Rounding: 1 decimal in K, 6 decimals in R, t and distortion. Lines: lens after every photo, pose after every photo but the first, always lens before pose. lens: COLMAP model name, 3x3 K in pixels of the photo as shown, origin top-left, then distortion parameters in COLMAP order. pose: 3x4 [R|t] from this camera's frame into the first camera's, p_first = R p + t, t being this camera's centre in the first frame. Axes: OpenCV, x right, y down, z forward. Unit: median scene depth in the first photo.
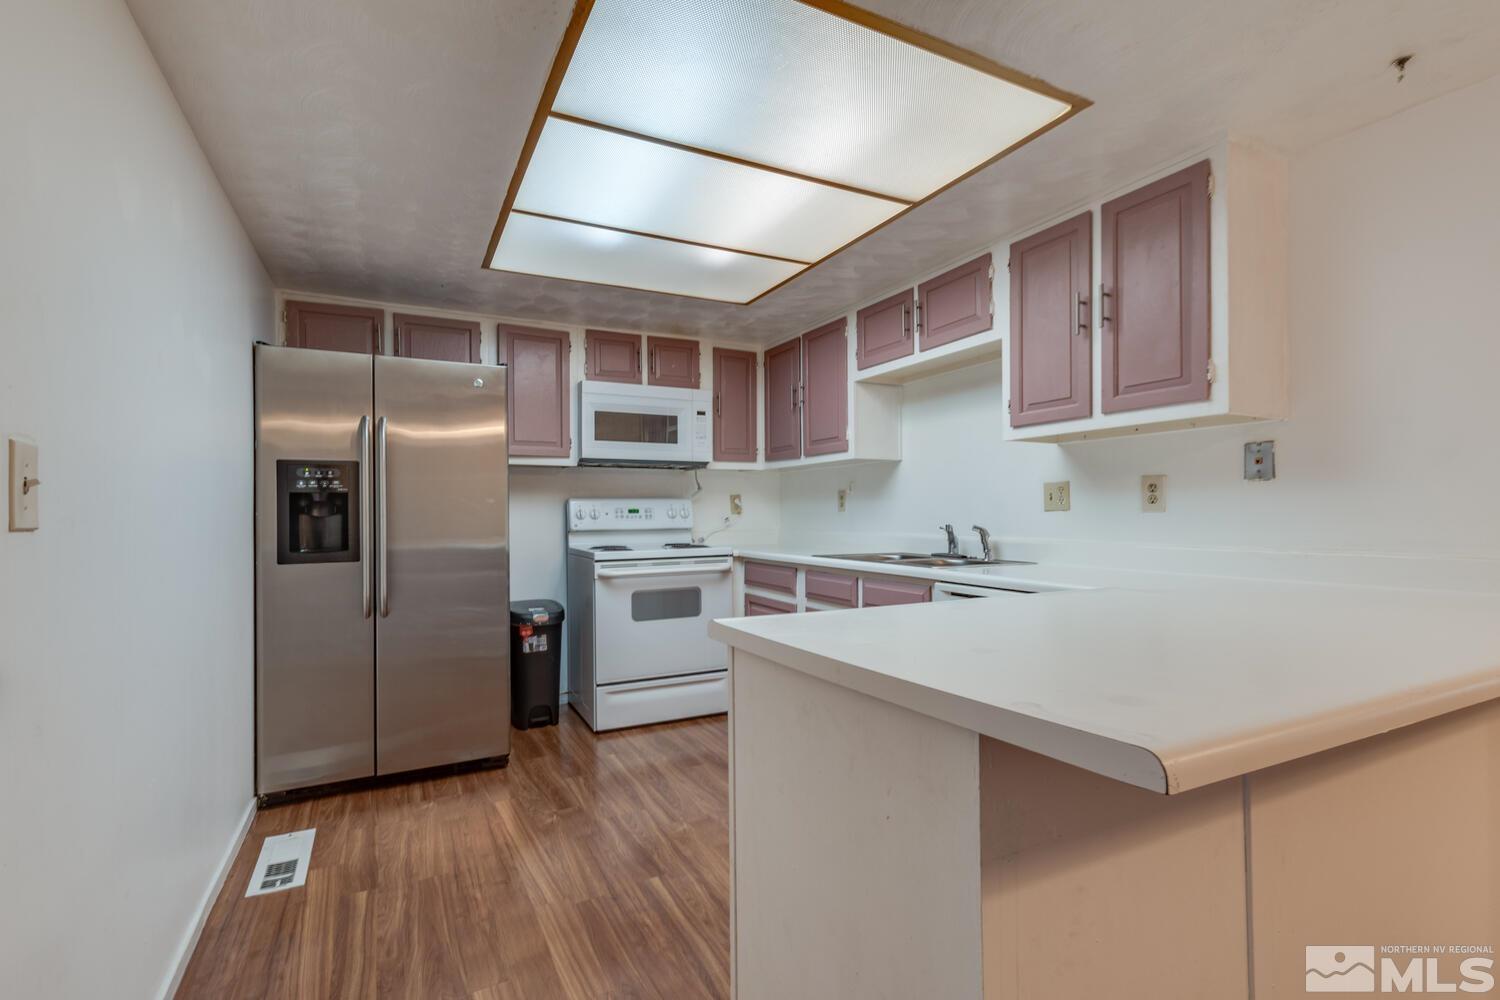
lens RADIAL K [[680.0, 0, 727.4], [0, 680.0, 508.9], [0, 0, 1]] dist [0.000896, 0.000214]
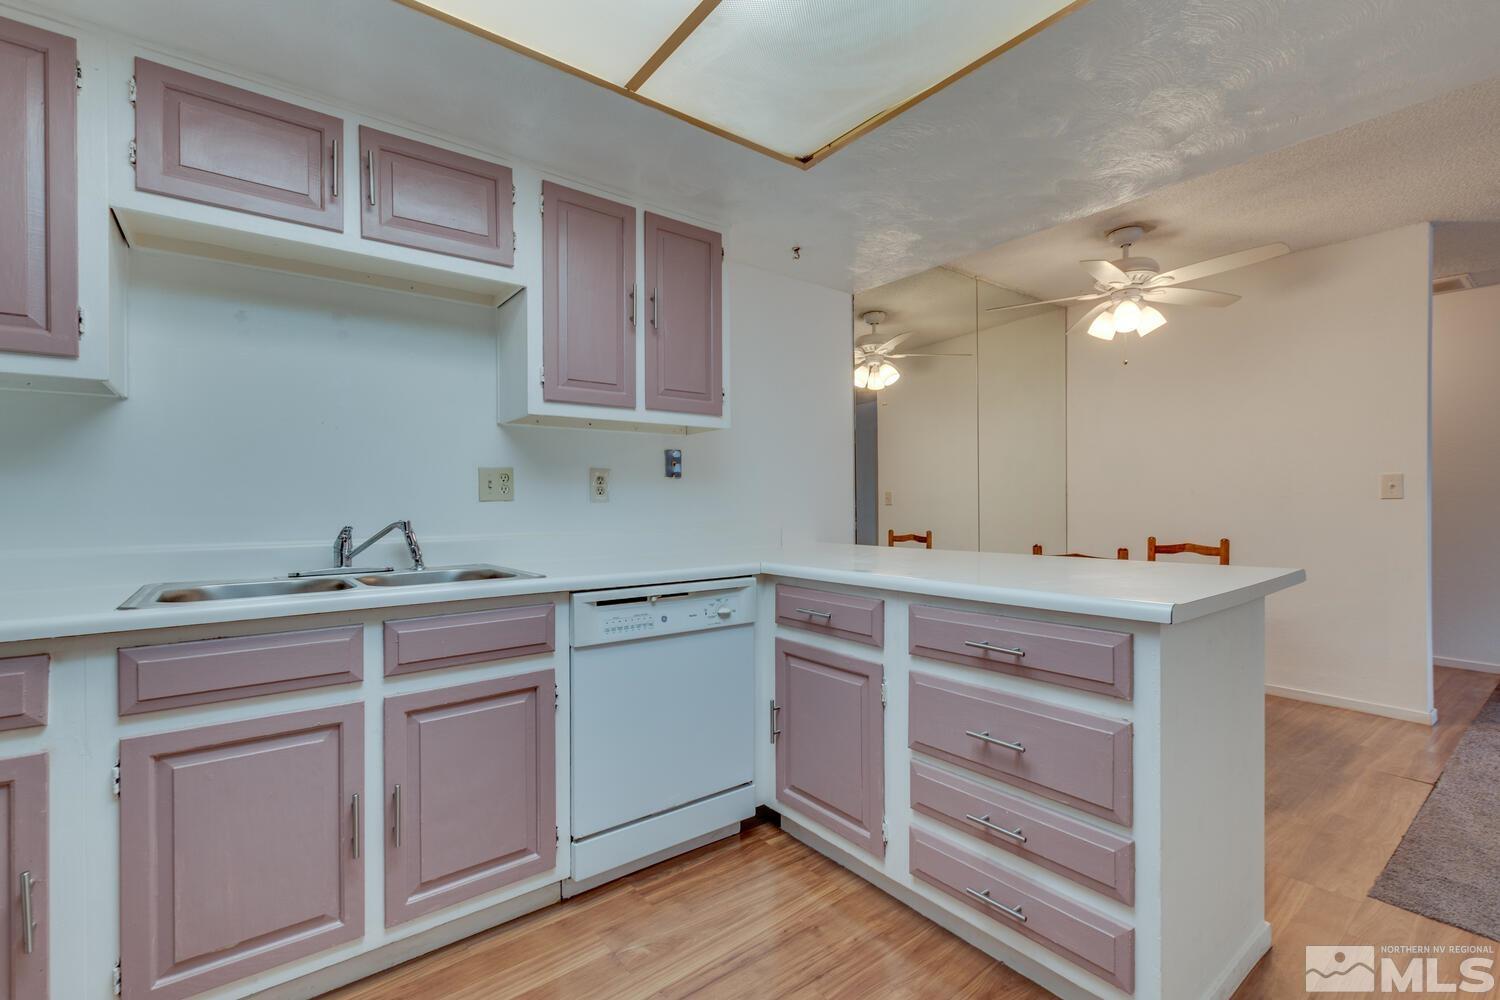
lens RADIAL K [[649.7, 0, 751.8], [0, 649.7, 507.3], [0, 0, 1]] dist [0.007729, -0.003300]
pose [[-0.194837, 0.000073, 0.980836, -0.363890], [0.001907, 0.999998, 0.000304, 0.010355], [-0.980834, 0.001930, -0.194836, 0.796293]]
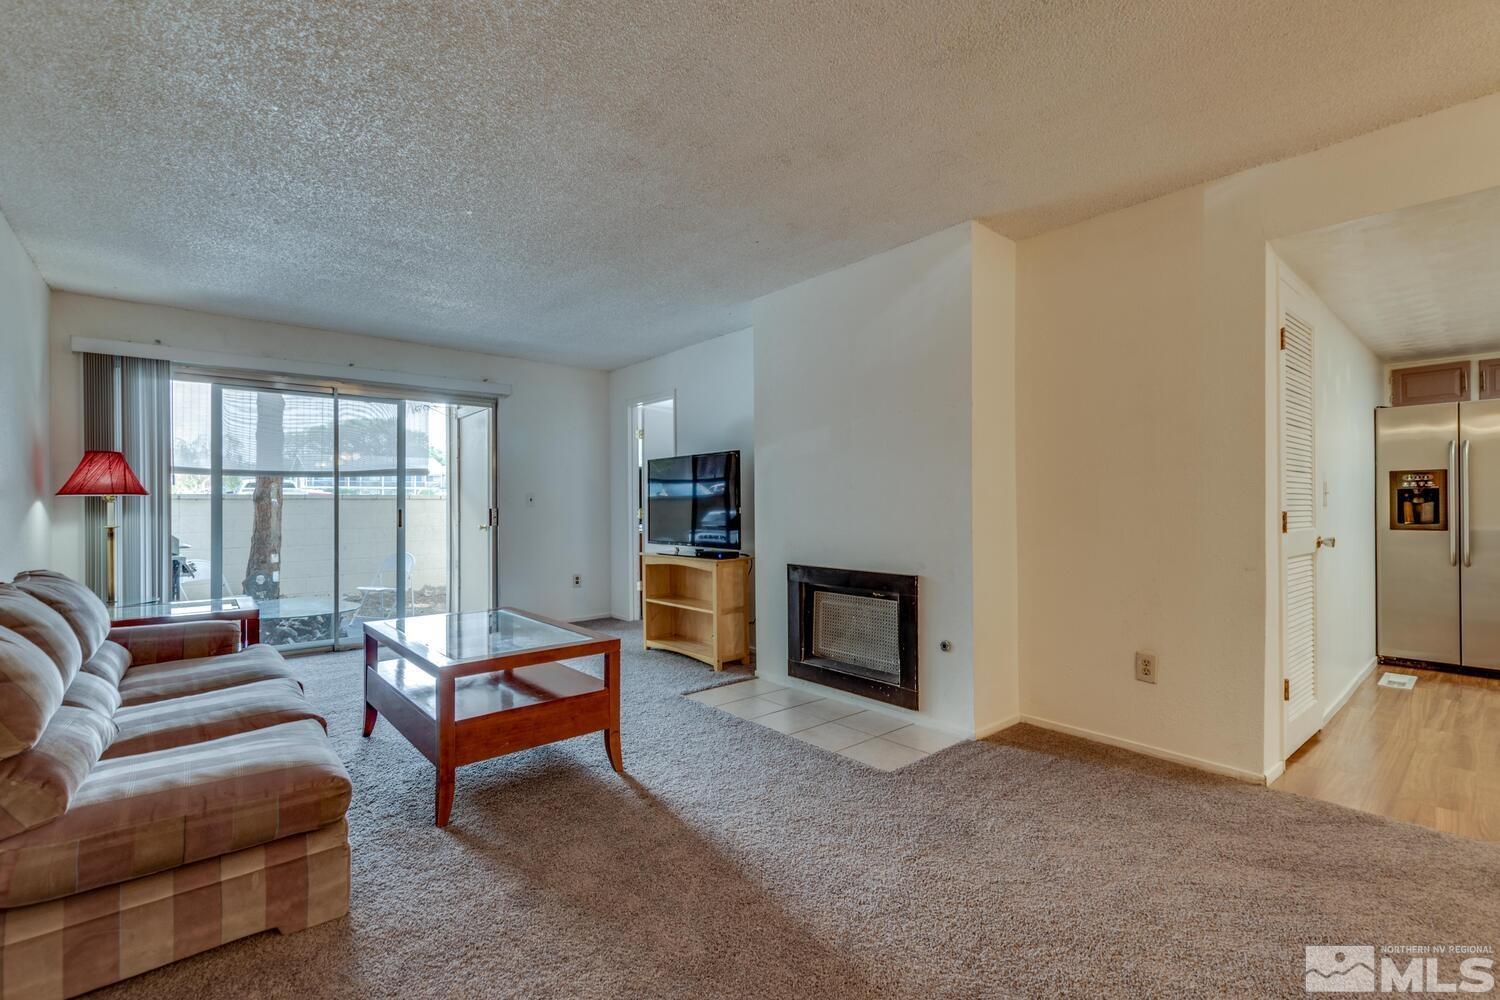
lens RADIAL K [[680.0, 0, 749.1], [0, 680.0, 500.6], [0, 0, 1]] dist [0.000896, 0.000214]
pose [[0.260062, 0.001115, -0.965591, 0.565112], [0.004835, 0.999985, 0.002457, -0.006510], [0.965580, -0.005308, 0.260052, -0.982047]]
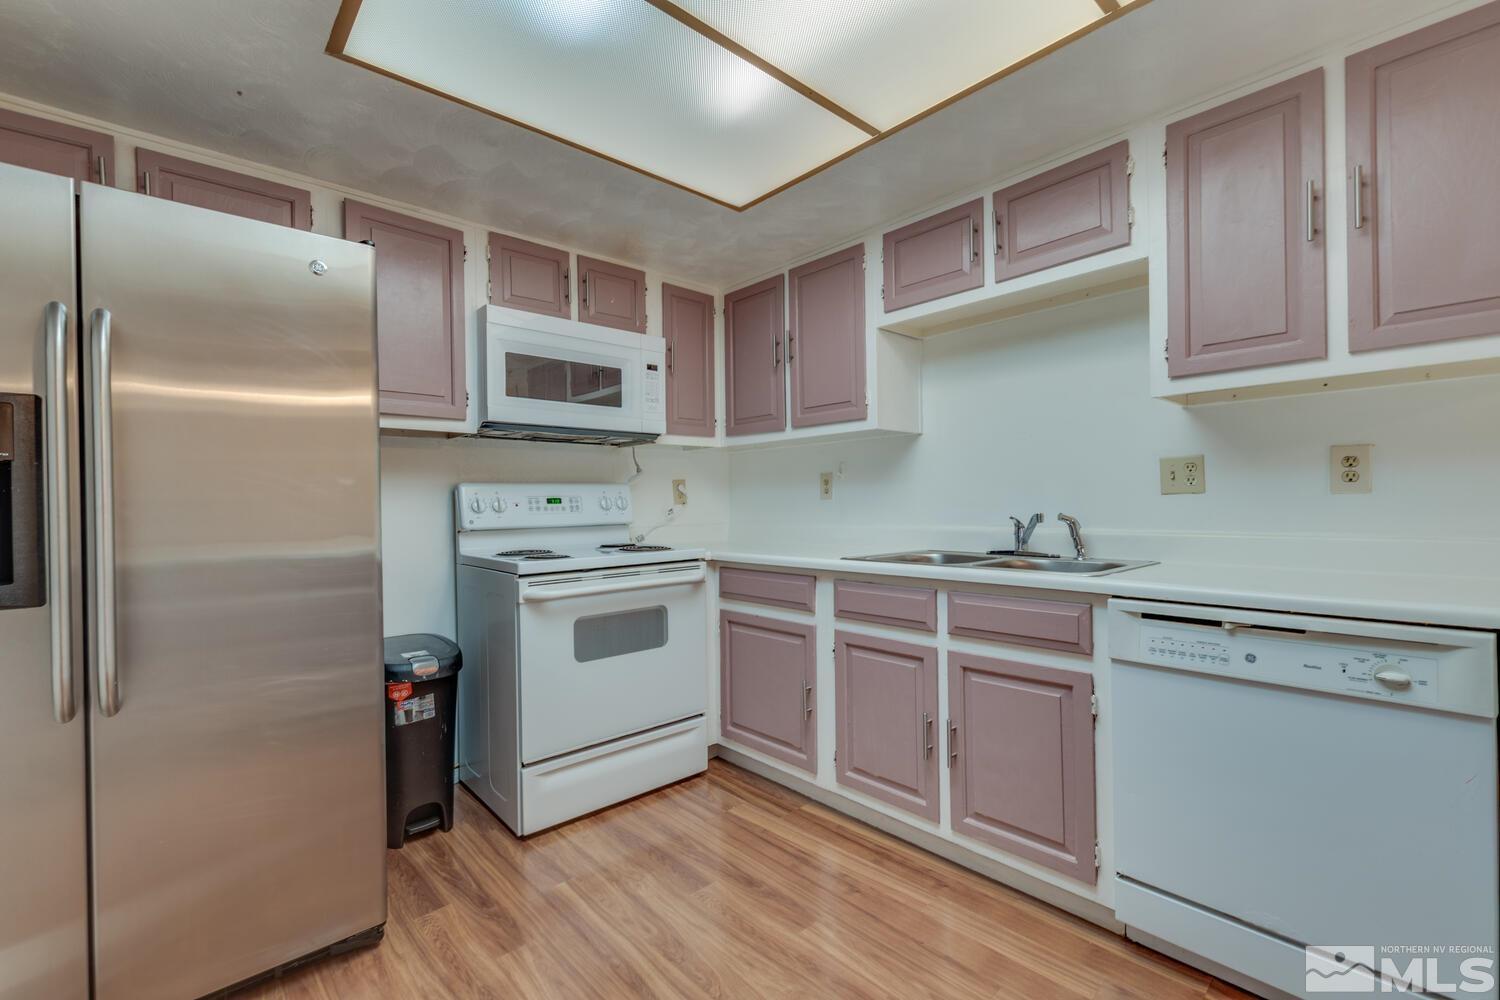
lens RADIAL K [[649.7, 0, 750.1], [0, 649.7, 503.2], [0, 0, 1]] dist [0.007729, -0.003300]
pose [[0.961312, -0.007328, 0.275364, -0.180196], [0.006751, 0.999973, 0.003040, 0.007129], [-0.275378, -0.001063, 0.961335, 0.400349]]
